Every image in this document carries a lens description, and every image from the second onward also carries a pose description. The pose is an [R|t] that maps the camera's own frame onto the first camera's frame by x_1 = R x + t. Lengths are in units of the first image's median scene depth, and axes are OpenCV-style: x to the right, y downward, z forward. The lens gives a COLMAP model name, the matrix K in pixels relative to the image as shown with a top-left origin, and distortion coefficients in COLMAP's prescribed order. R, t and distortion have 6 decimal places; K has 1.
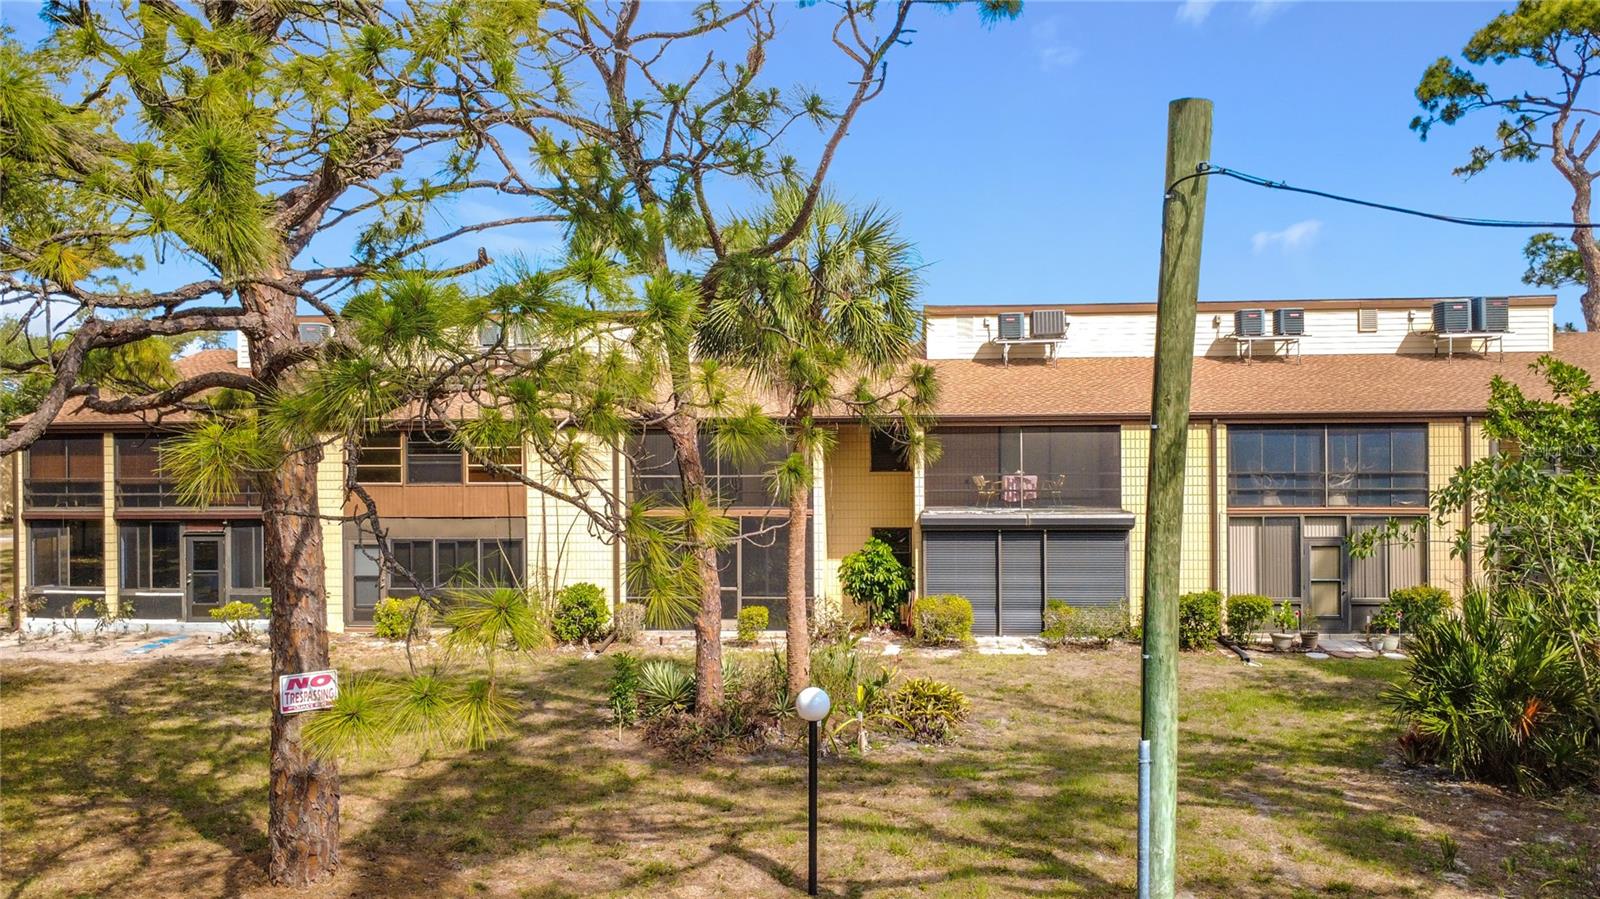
lens RADIAL K [[1169.4, 0, 800.0], [0, 1169.4, 449.5], [0, 0, 1]] dist [0.006006, -0.001174]
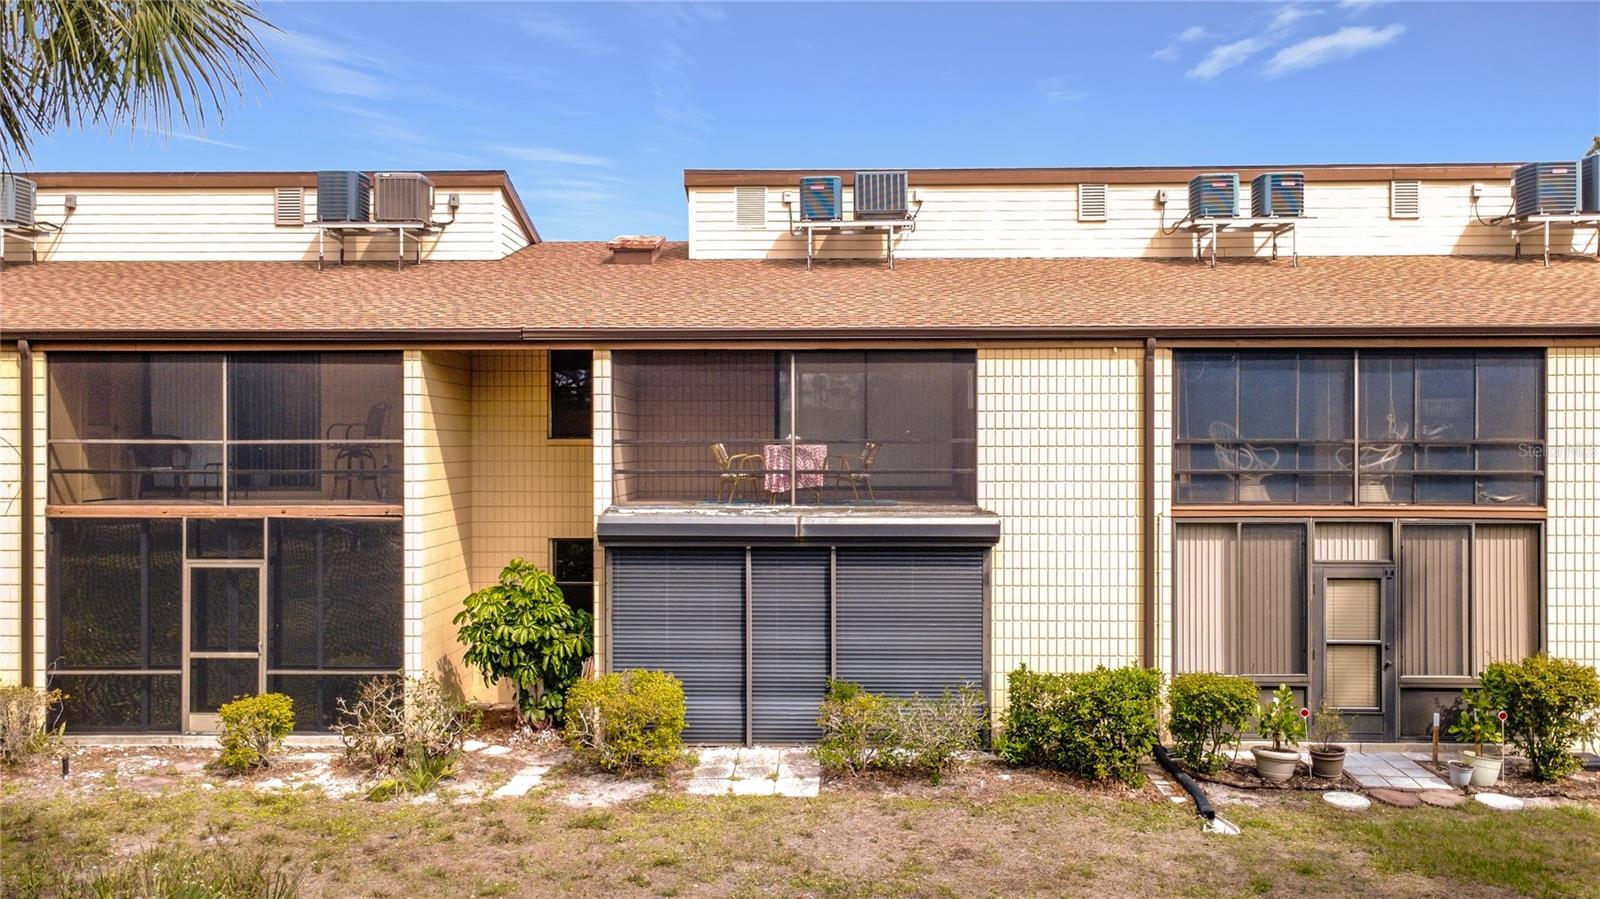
lens RADIAL K [[1176.8, 0, 807.7], [0, 1176.8, 452.8], [0, 0, 1]] dist [0.020307, 0.007433]
pose [[0.999020, 0.006191, 0.043827, 0.173861], [-0.006425, 0.999966, 0.005193, 0.023859], [-0.043794, -0.005469, 0.999026, 0.466887]]
